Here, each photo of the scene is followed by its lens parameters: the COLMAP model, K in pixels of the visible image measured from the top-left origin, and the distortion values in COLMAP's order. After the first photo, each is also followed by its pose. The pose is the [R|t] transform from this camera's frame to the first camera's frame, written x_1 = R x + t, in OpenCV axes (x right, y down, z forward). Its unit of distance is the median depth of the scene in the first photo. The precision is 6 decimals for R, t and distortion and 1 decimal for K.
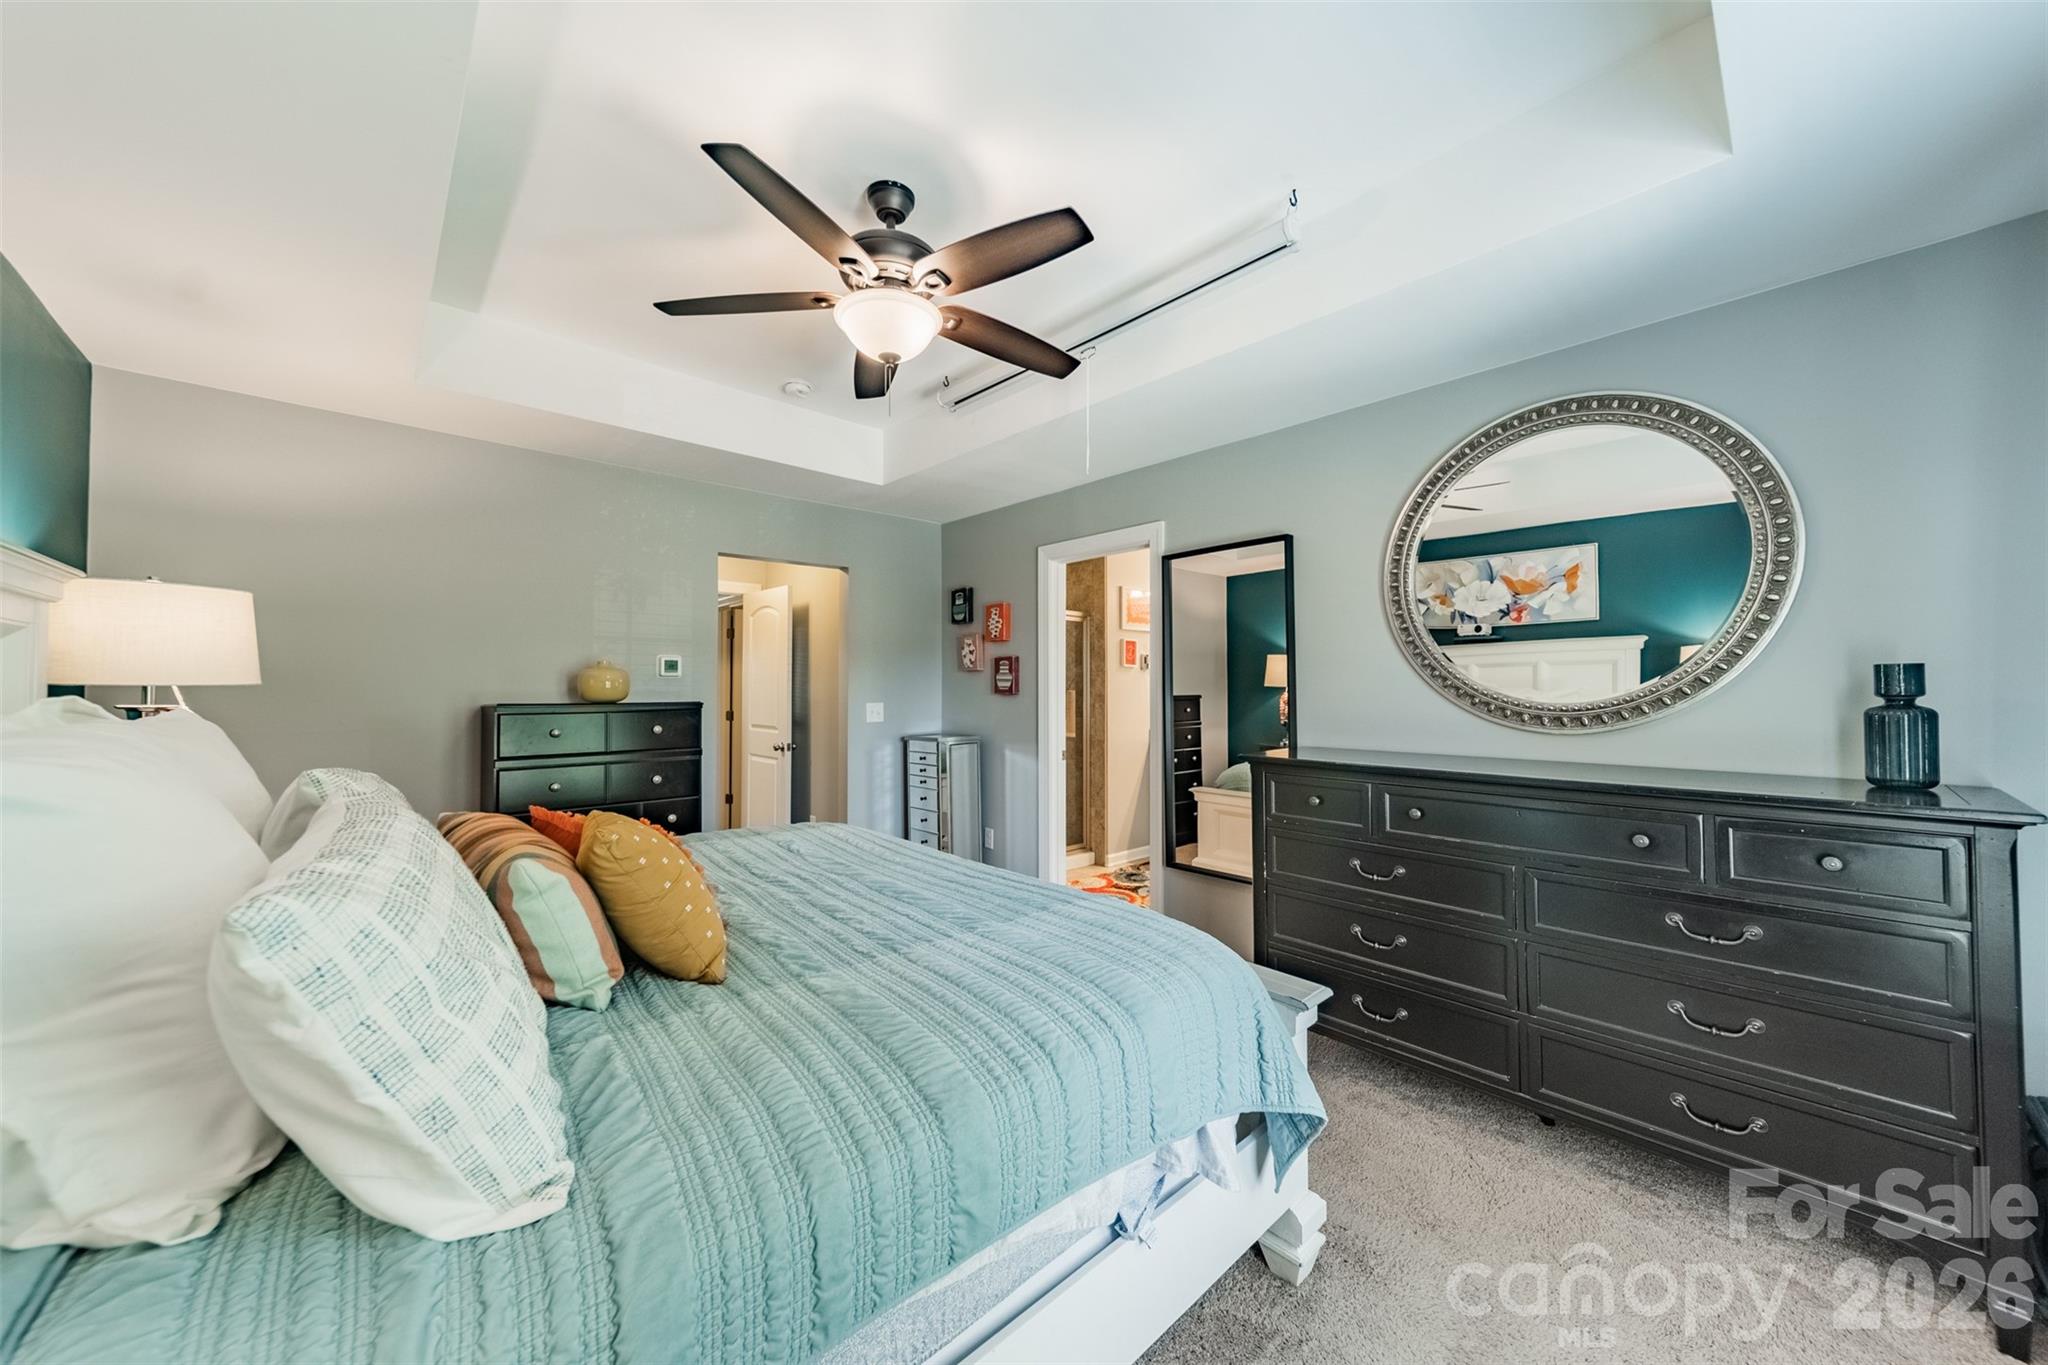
lens RADIAL K [[723.7, 0, 1030.5], [0, 723.7, 683.5], [0, 0, 1]] dist [0.006888, 0.000449]
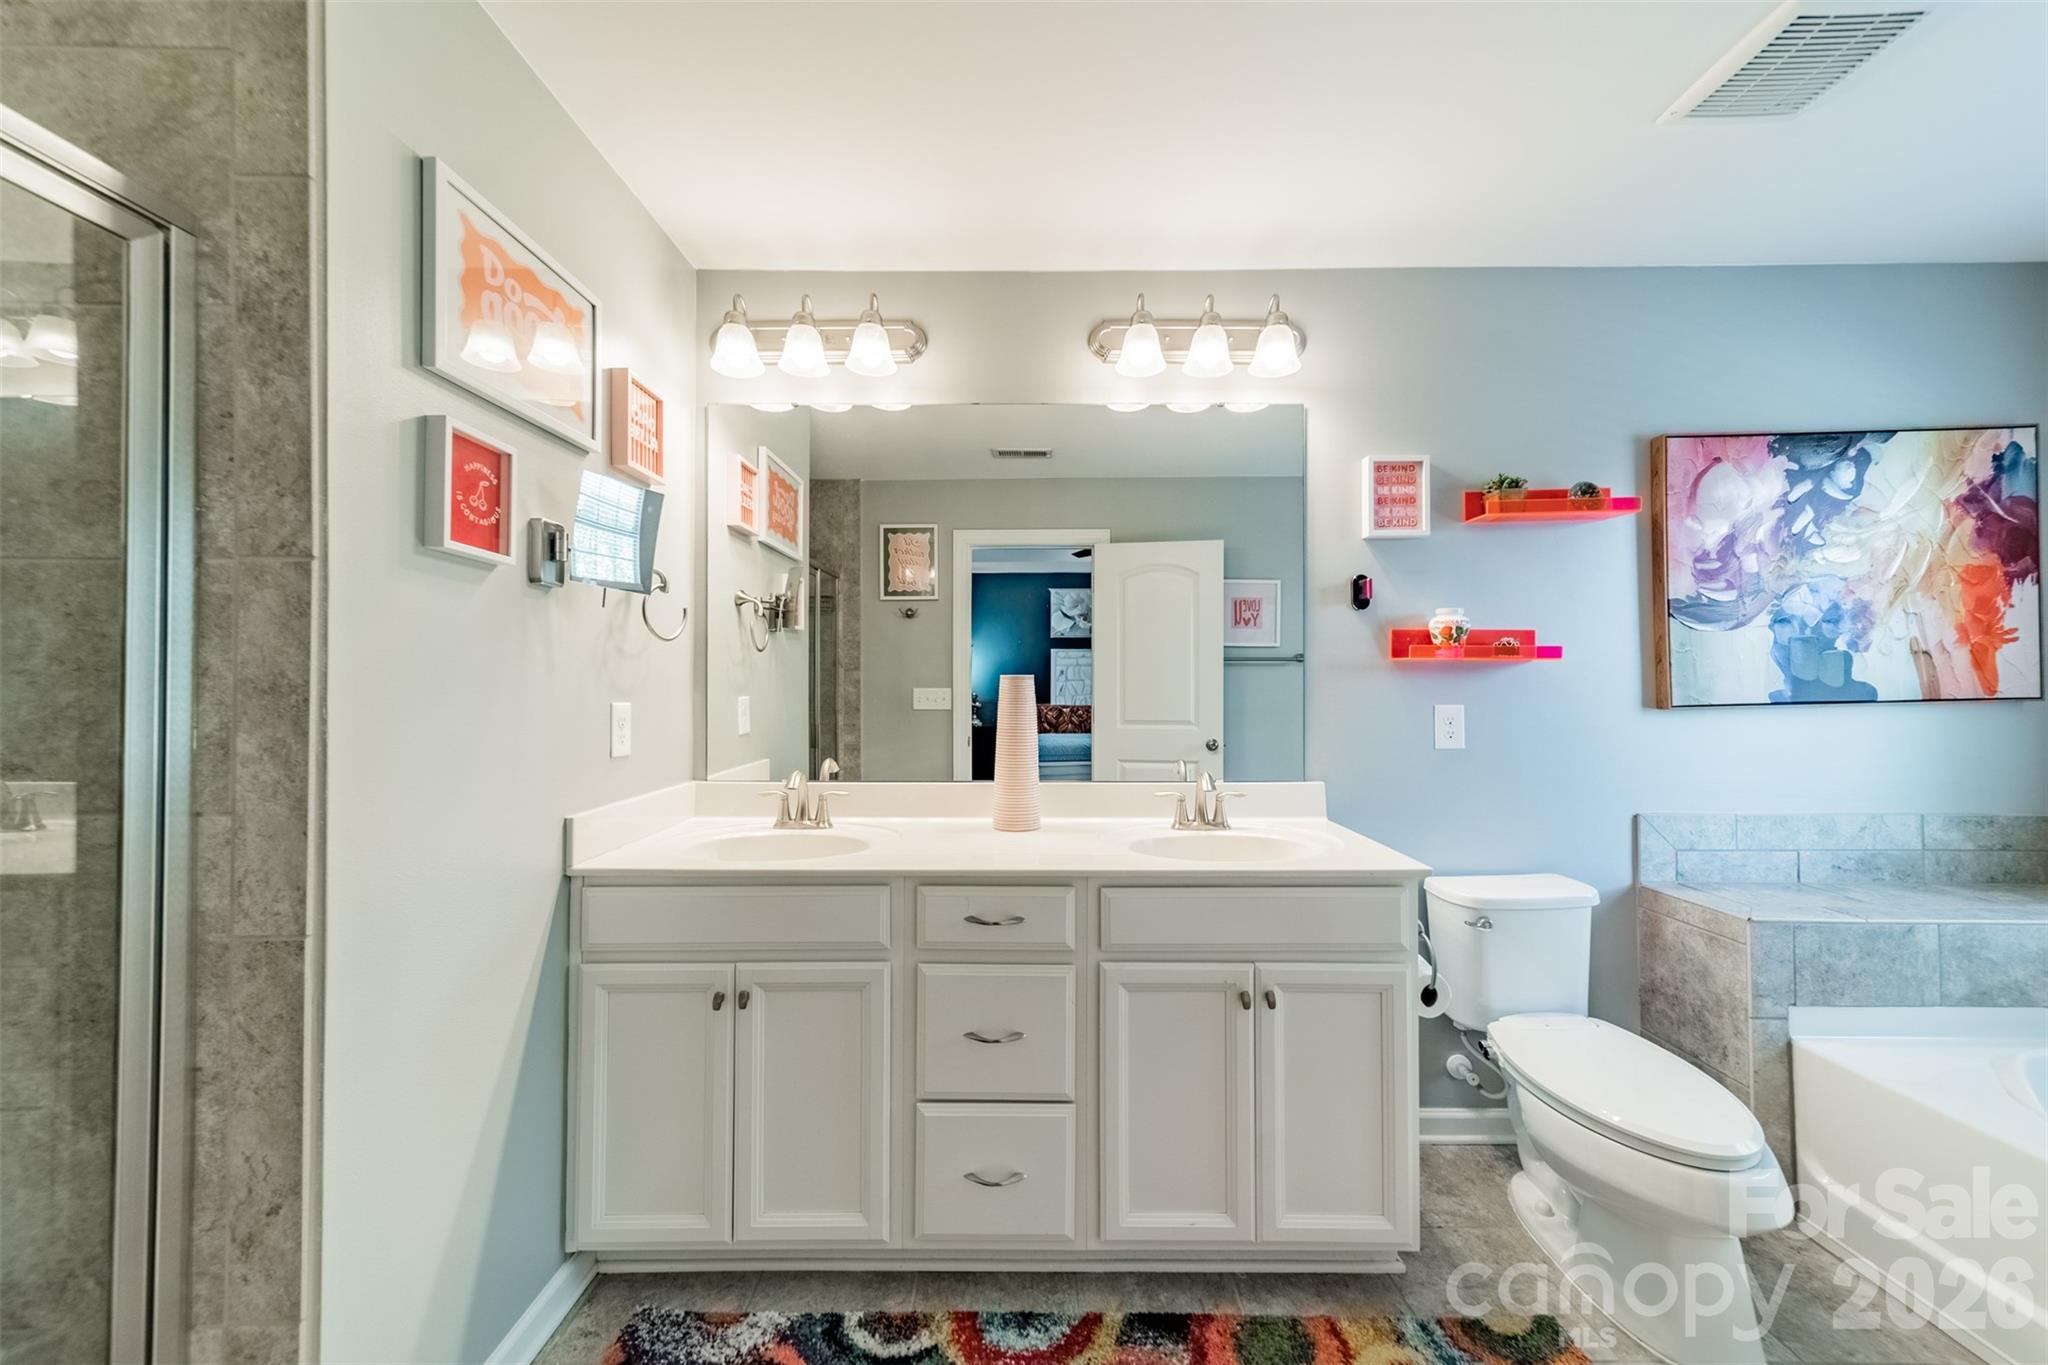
lens RADIAL K [[723.7, 0, 1028.8], [0, 723.7, 678.0], [0, 0, 1]] dist [0.006888, 0.000449]
pose [[0.656461, 0.003261, 0.754353, 0.080791], [-0.008015, 0.999964, 0.002653, 0.011537], [-0.754318, -0.007787, 0.656463, 0.730031]]
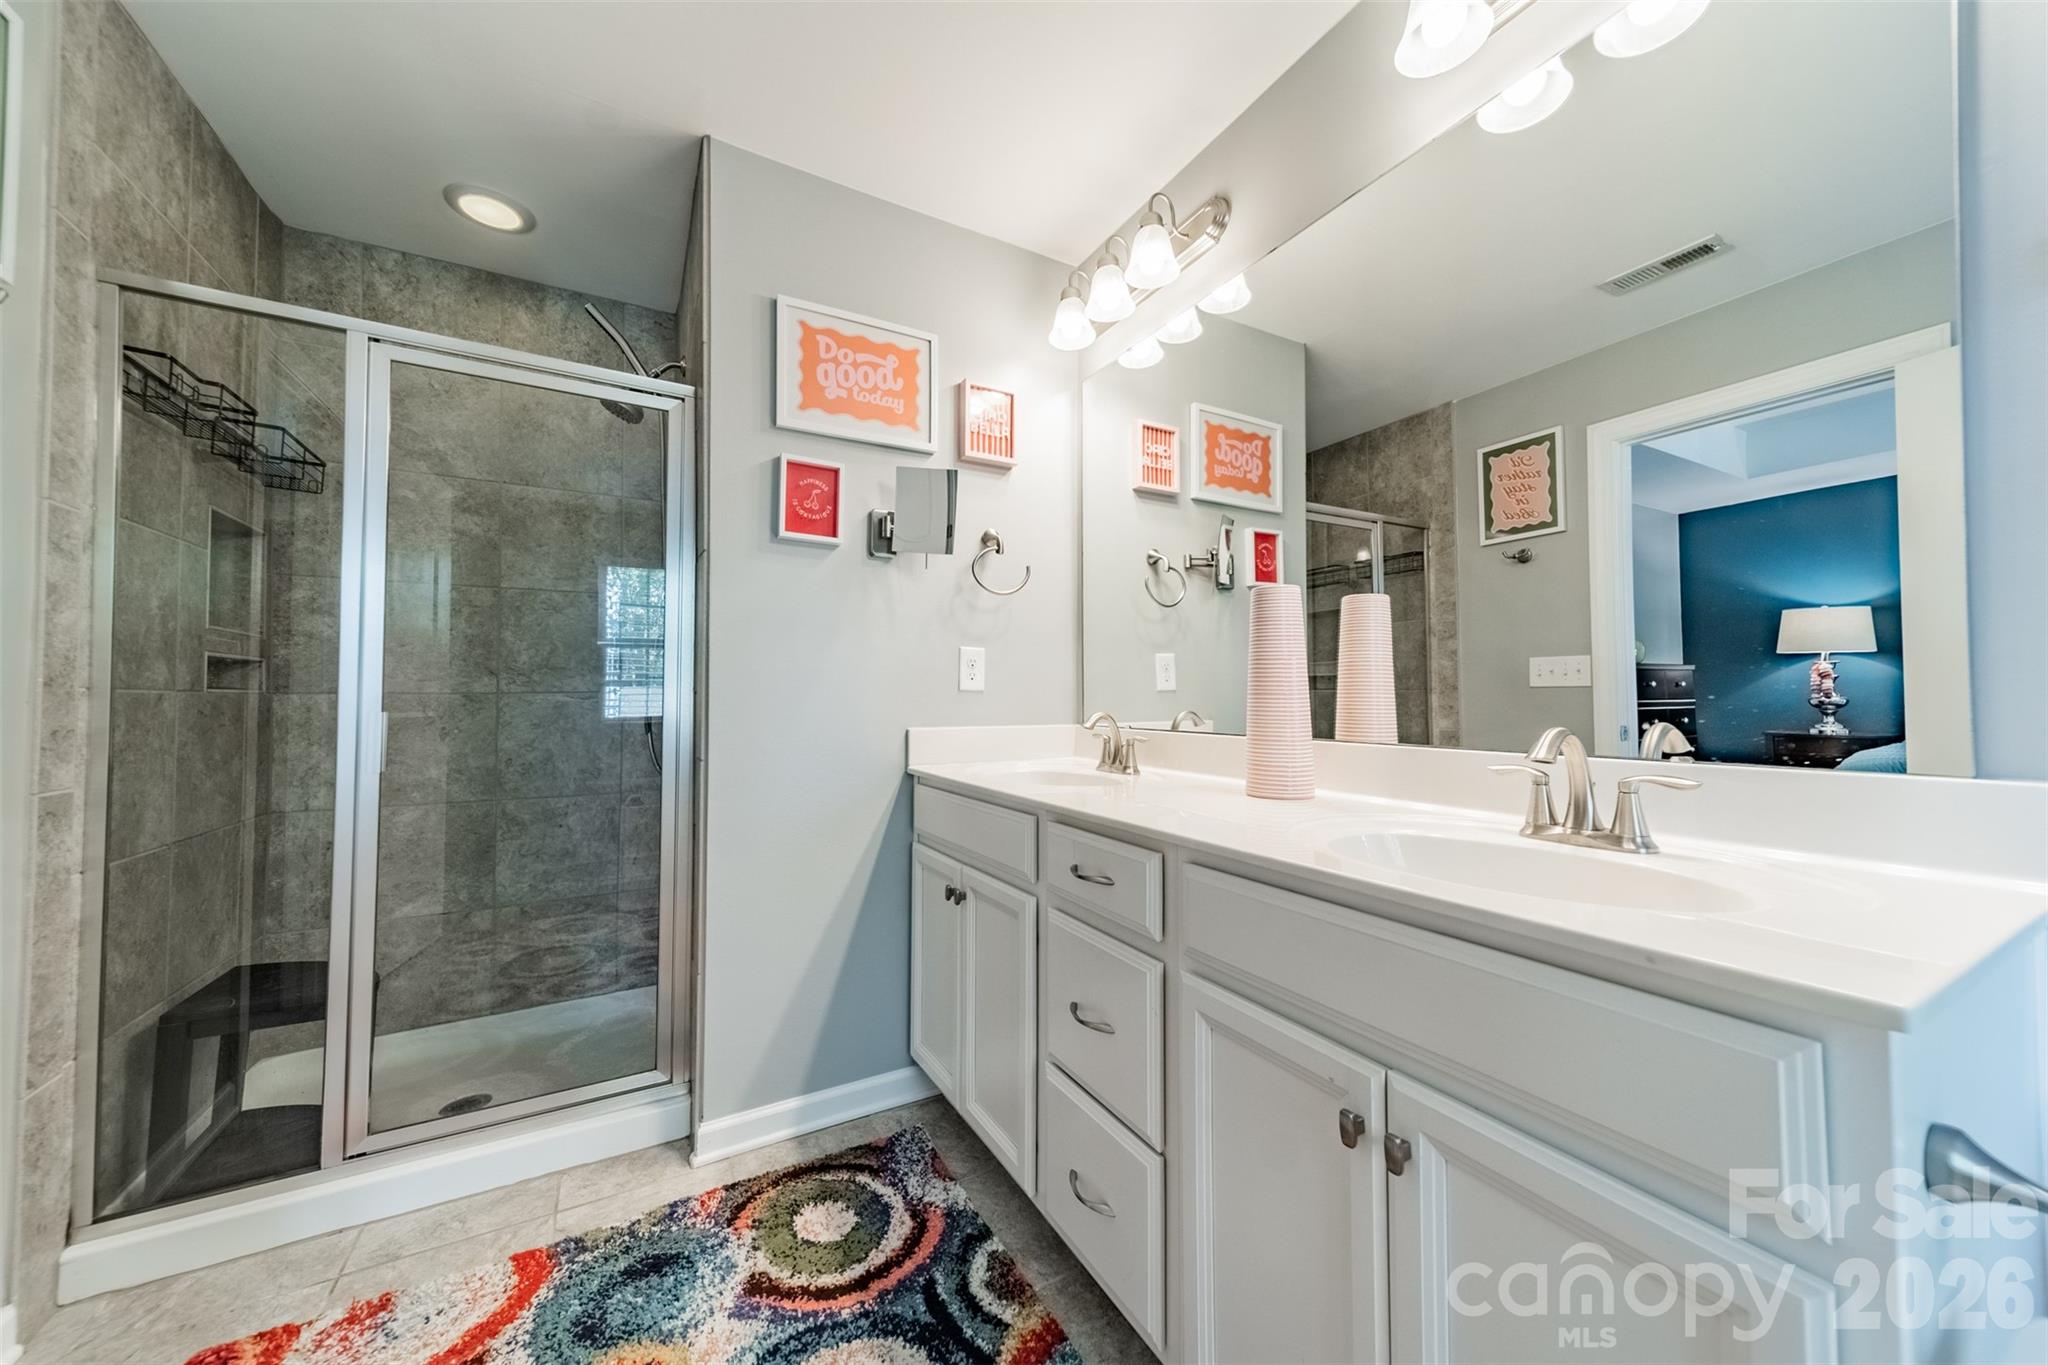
lens RADIAL K [[723.7, 0, 1027.1], [0, 723.7, 677.2], [0, 0, 1]] dist [0.006888, 0.000449]
pose [[0.980300, -0.009683, -0.197278, 0.302820], [0.006911, 0.999868, -0.014736, 0.045745], [0.197394, 0.013082, 0.980237, 0.695090]]
